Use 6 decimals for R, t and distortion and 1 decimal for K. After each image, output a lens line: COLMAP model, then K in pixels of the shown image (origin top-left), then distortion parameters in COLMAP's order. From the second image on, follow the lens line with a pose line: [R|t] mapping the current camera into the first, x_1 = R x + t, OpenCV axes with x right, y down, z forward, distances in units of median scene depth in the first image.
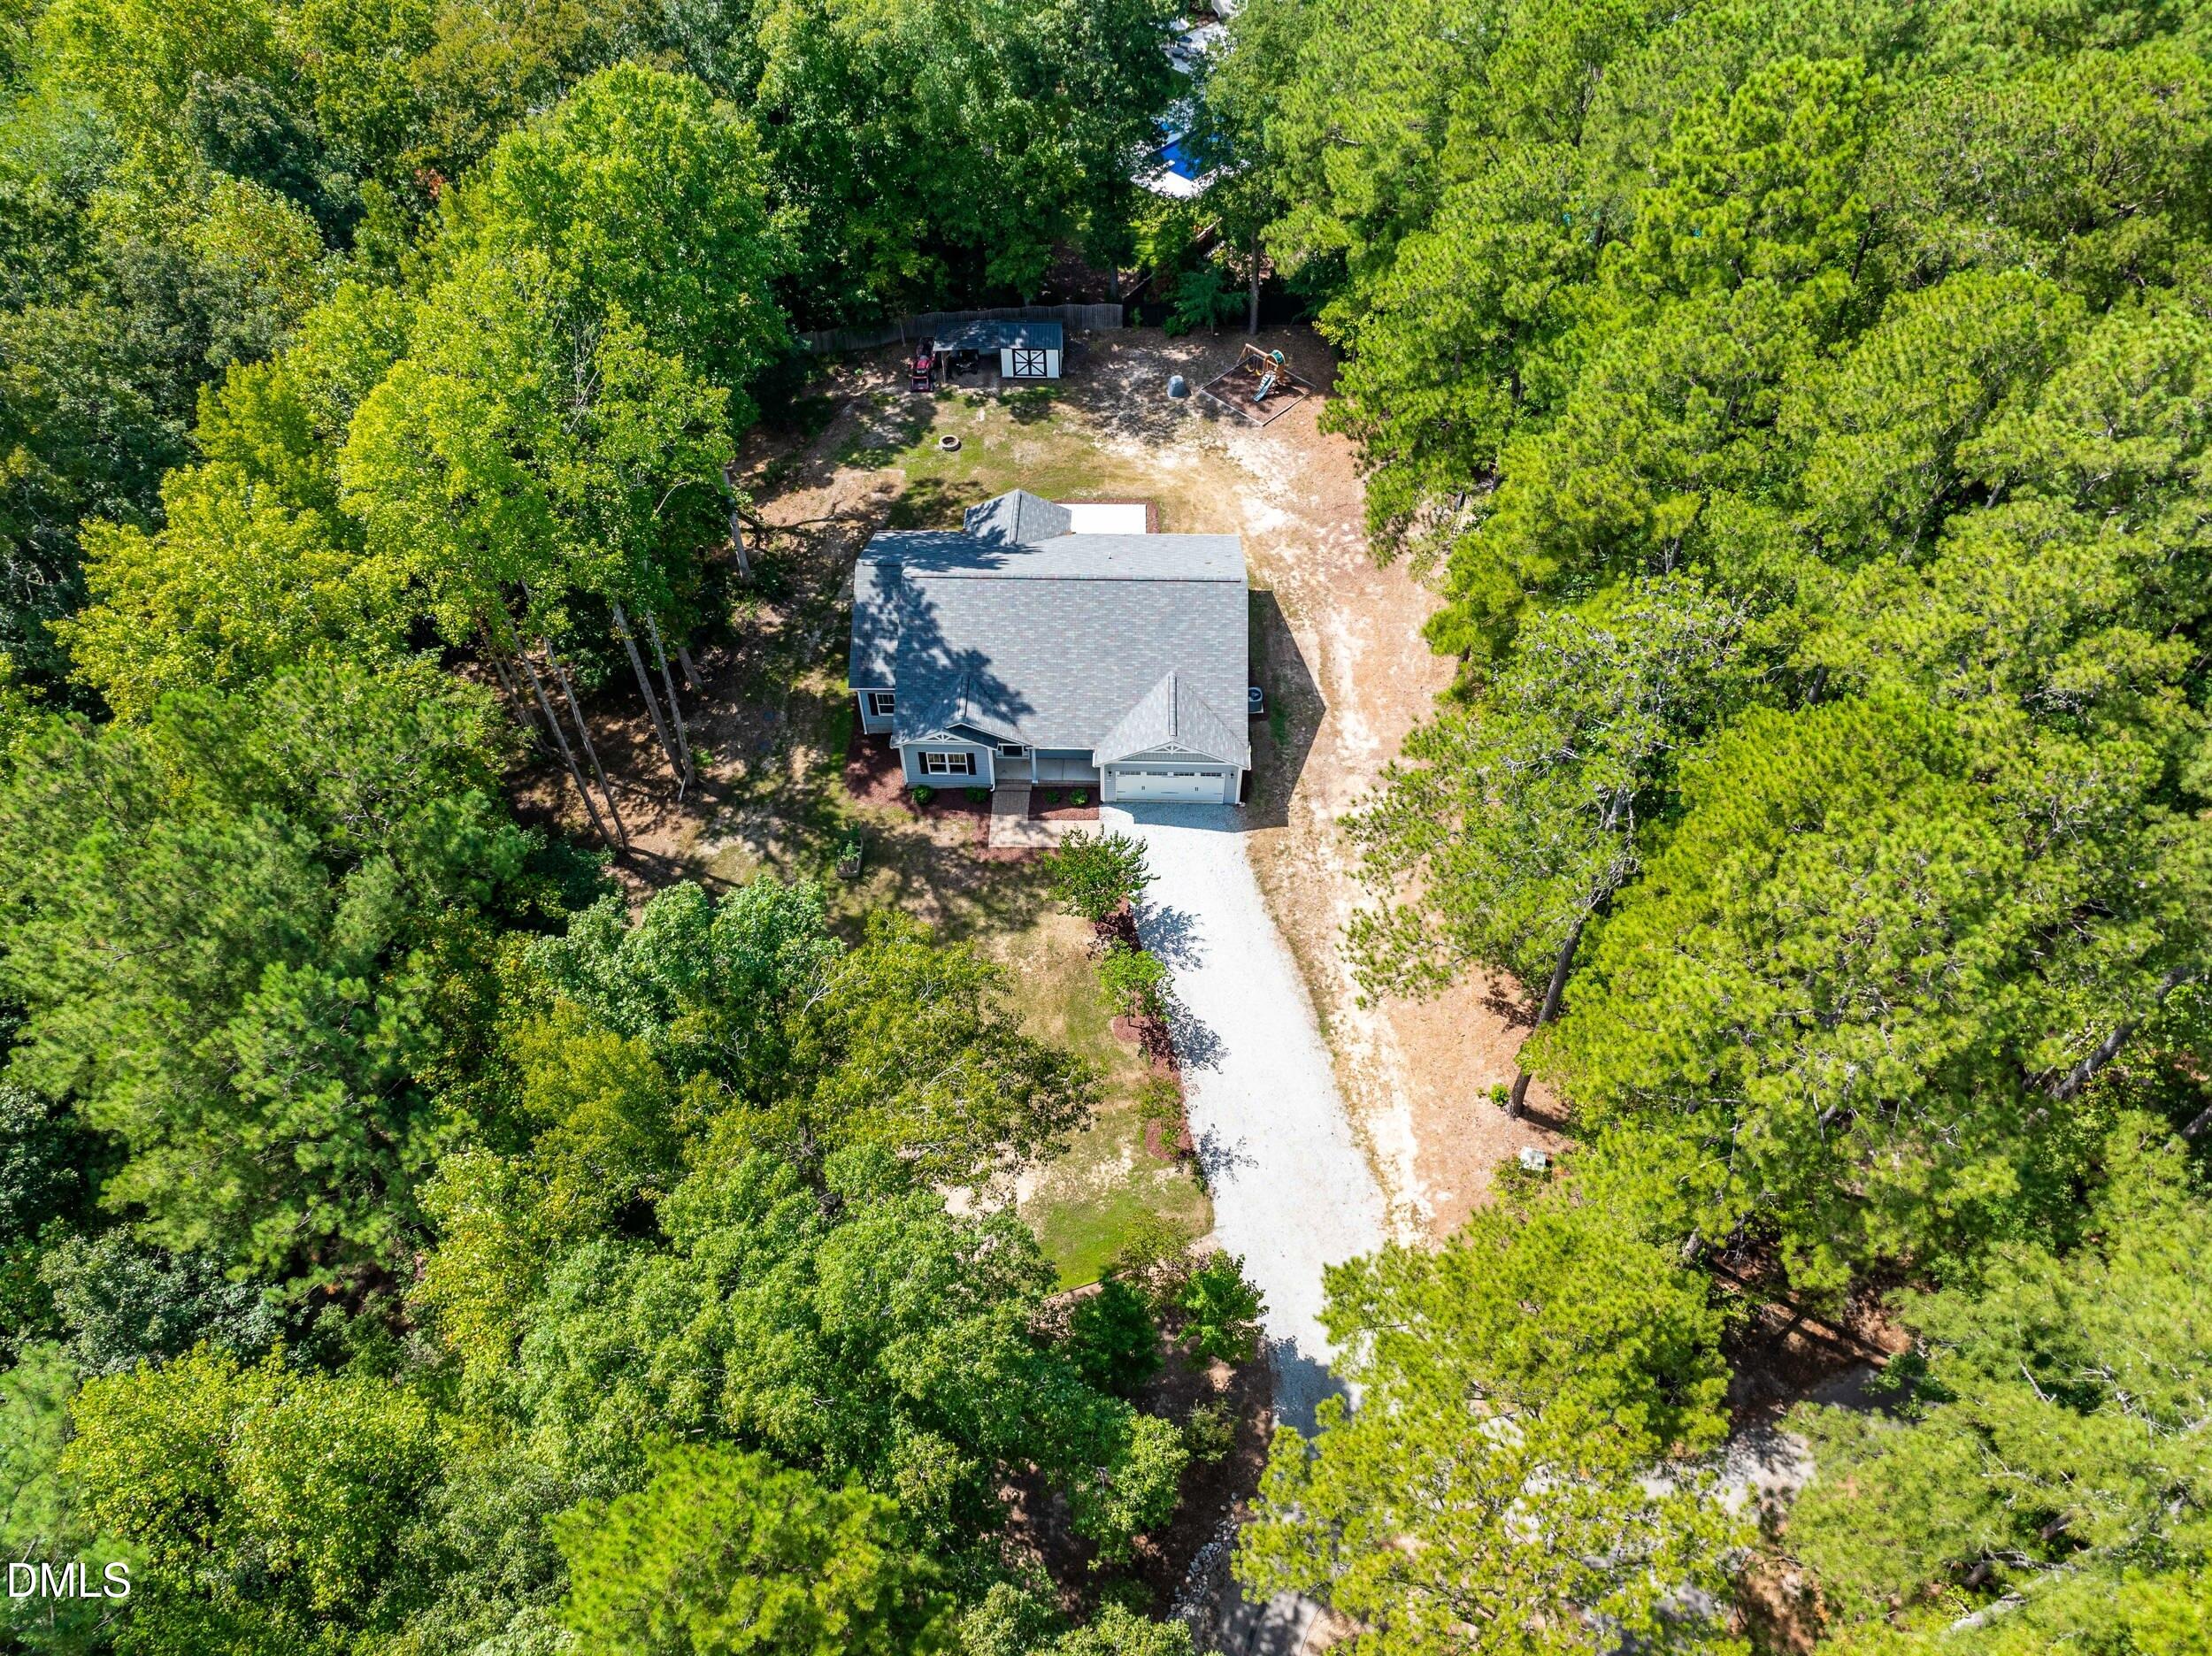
lens RADIAL K [[1538.9, 0, 1107.3], [0, 1538.9, 827.2], [0, 0, 1]] dist [-0.006807, 0.003605]
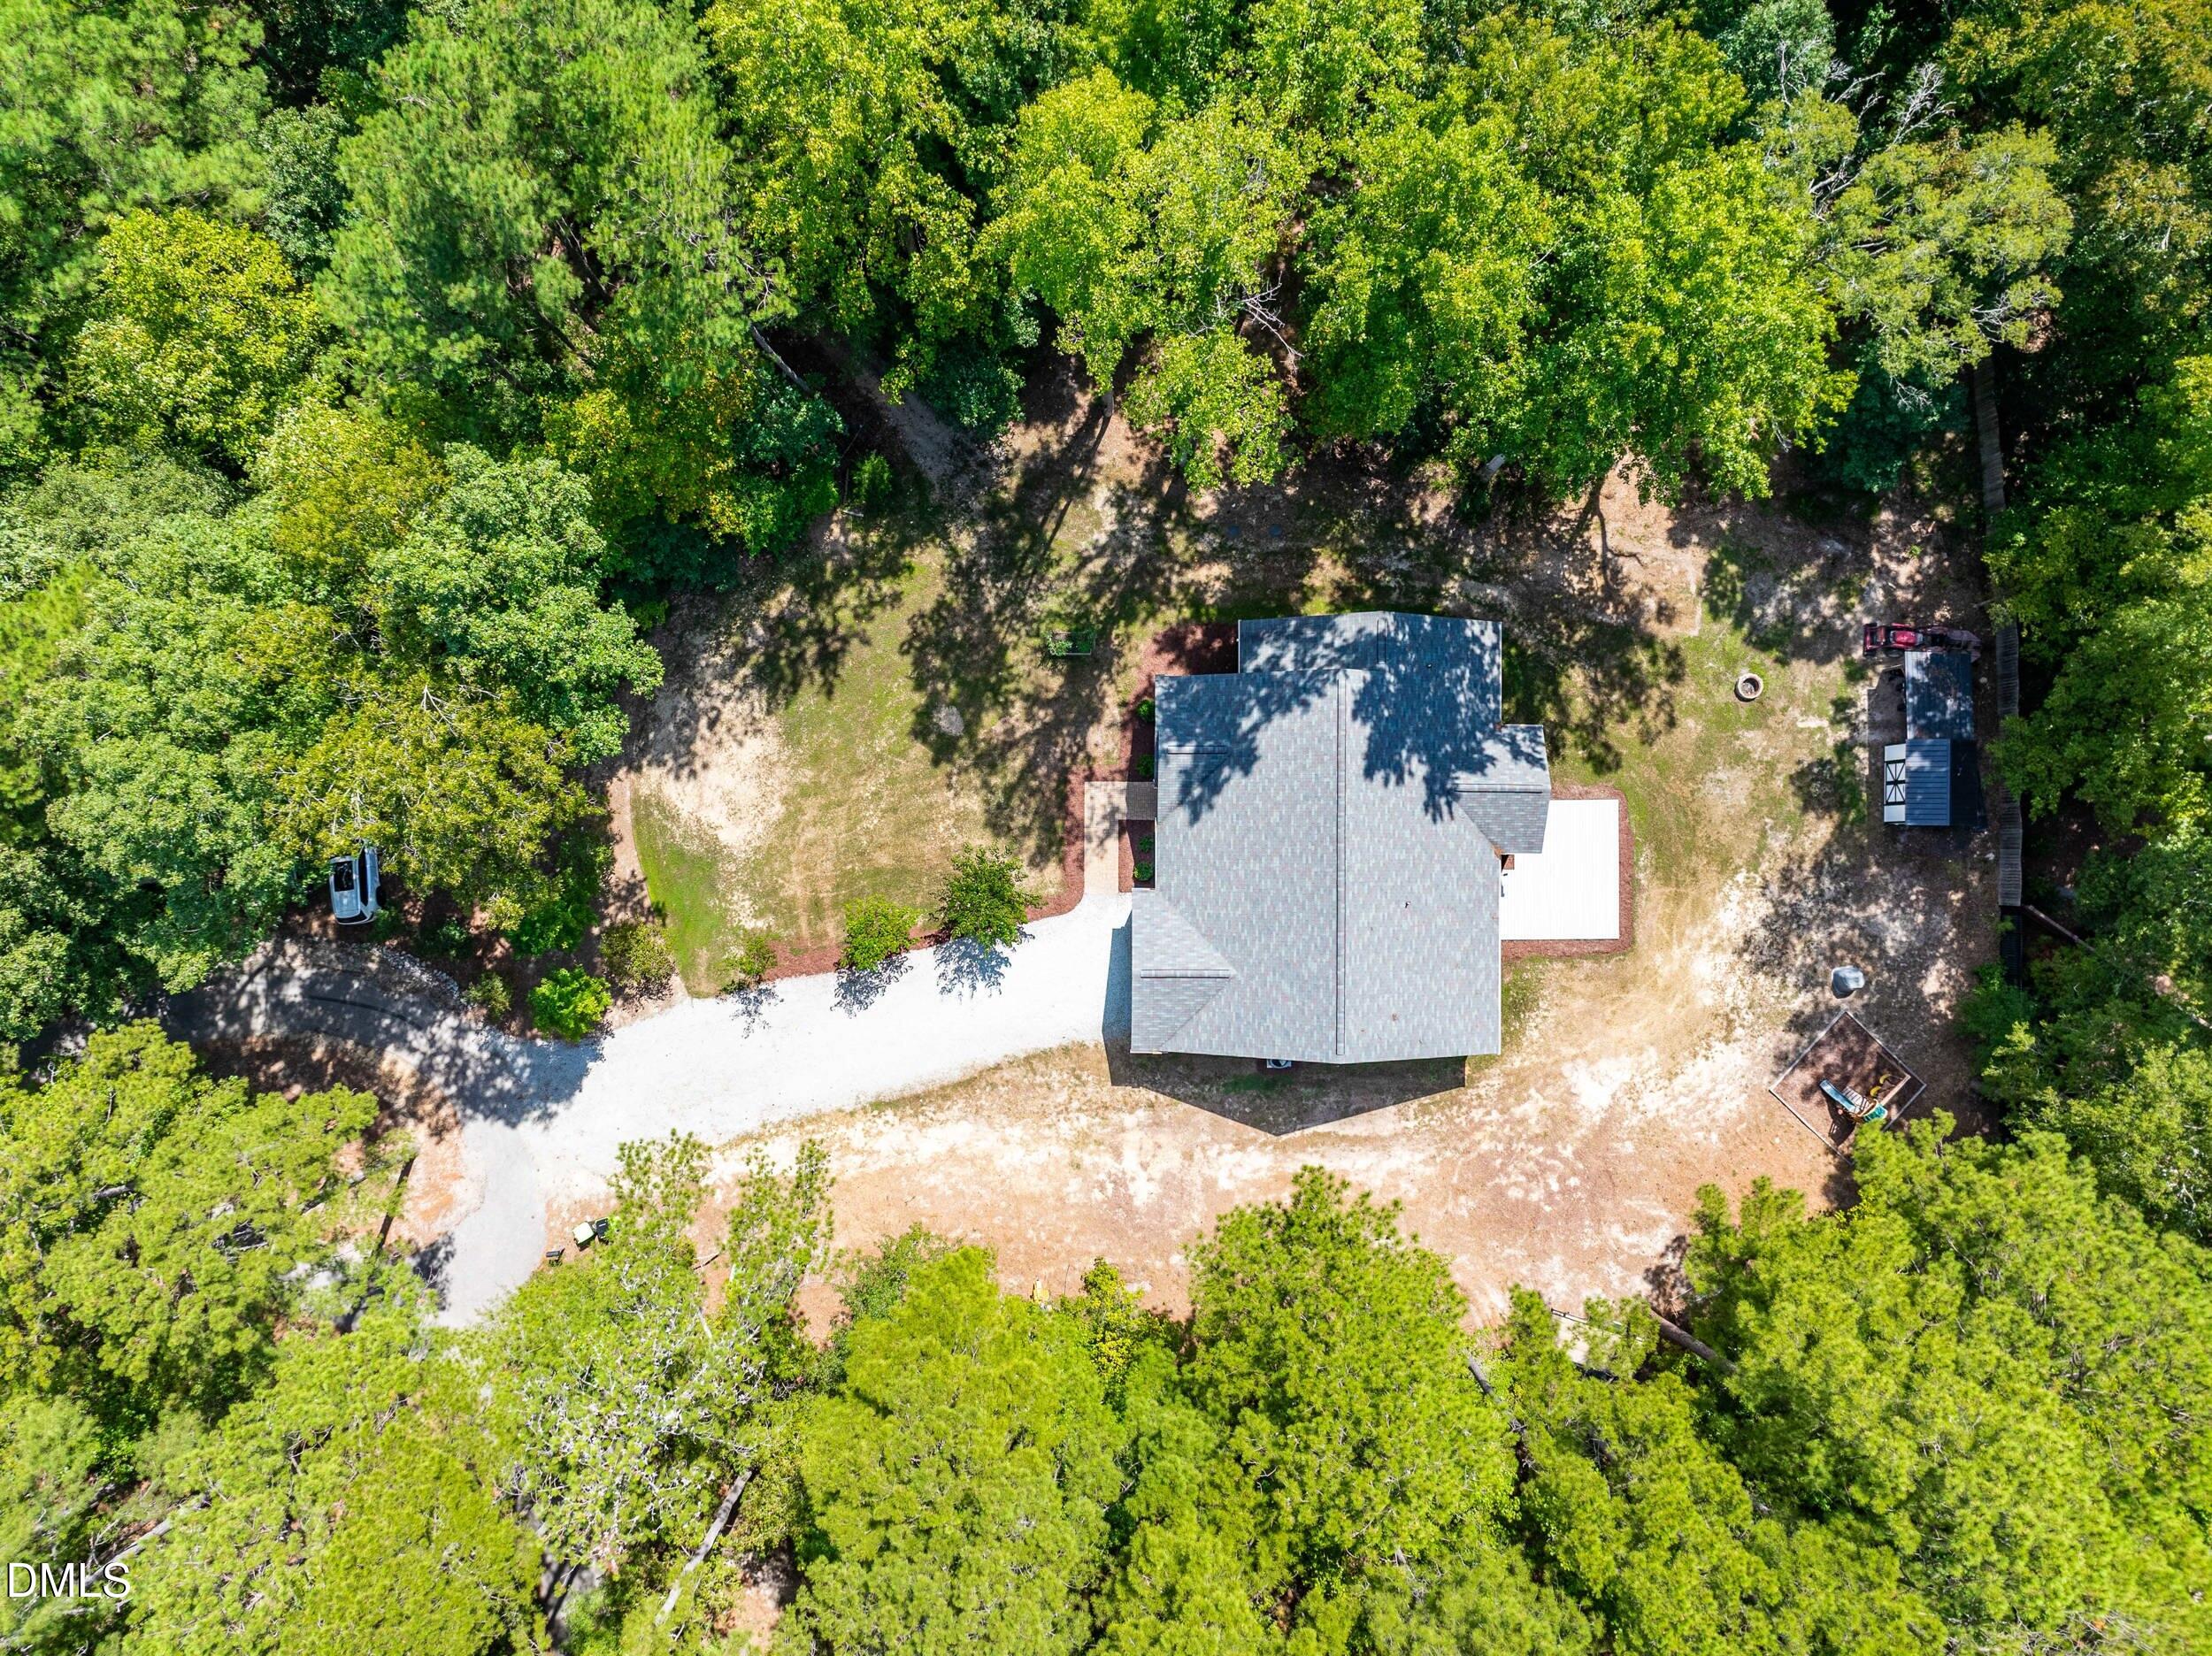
lens RADIAL K [[1538.9, 0, 1106.6], [0, 1538.9, 826.9], [0, 0, 1]] dist [-0.006807, 0.003605]
pose [[0.019359, 0.999735, -0.012460, -0.034000], [-0.773416, 0.022871, 0.633486, -0.600912], [0.633603, -0.002627, 0.773654, 0.230003]]
